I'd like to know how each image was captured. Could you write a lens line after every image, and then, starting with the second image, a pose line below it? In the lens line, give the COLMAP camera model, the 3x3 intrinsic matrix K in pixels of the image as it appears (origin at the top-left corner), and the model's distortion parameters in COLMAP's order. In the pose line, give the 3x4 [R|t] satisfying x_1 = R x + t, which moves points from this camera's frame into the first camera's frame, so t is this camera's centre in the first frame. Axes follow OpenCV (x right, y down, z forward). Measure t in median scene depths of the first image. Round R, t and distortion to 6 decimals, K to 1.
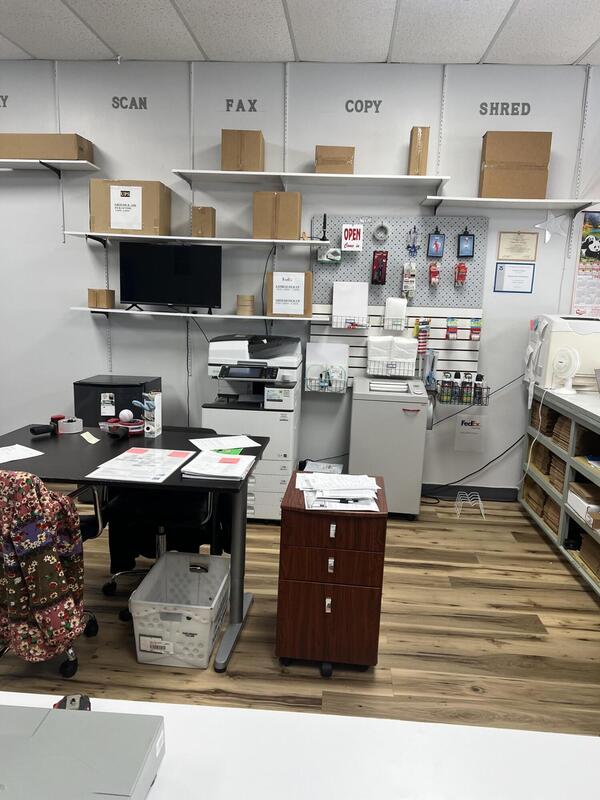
lens RADIAL K [[601.1, 0, 302.7], [0, 601.1, 403.3], [0, 0, 1]] dist [0.059573, -0.072977]
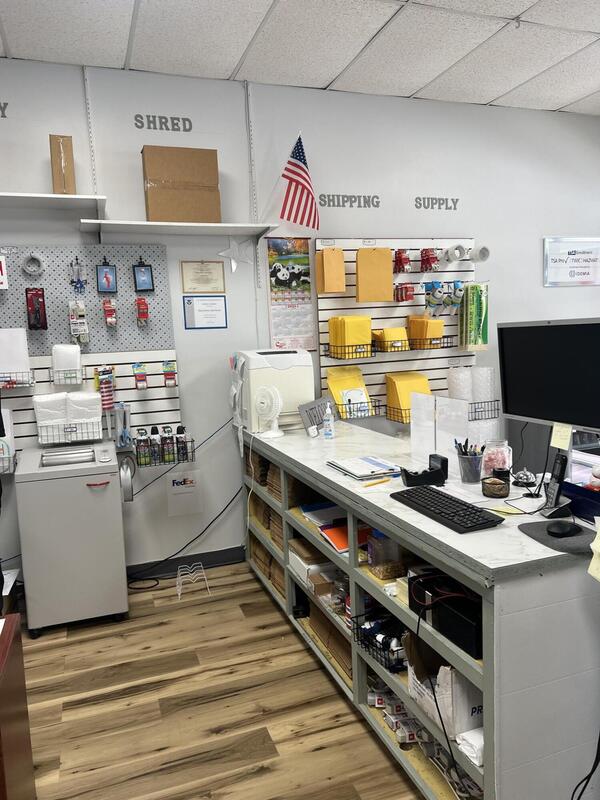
lens RADIAL K [[601.1, 0, 302.7], [0, 601.1, 403.3], [0, 0, 1]] dist [0.059573, -0.072977]
pose [[0.910968, -0.121283, 0.394244, 0.118080], [0.146832, 0.988536, -0.035171, -0.023975], [-0.385459, 0.089927, 0.918333, 0.151199]]
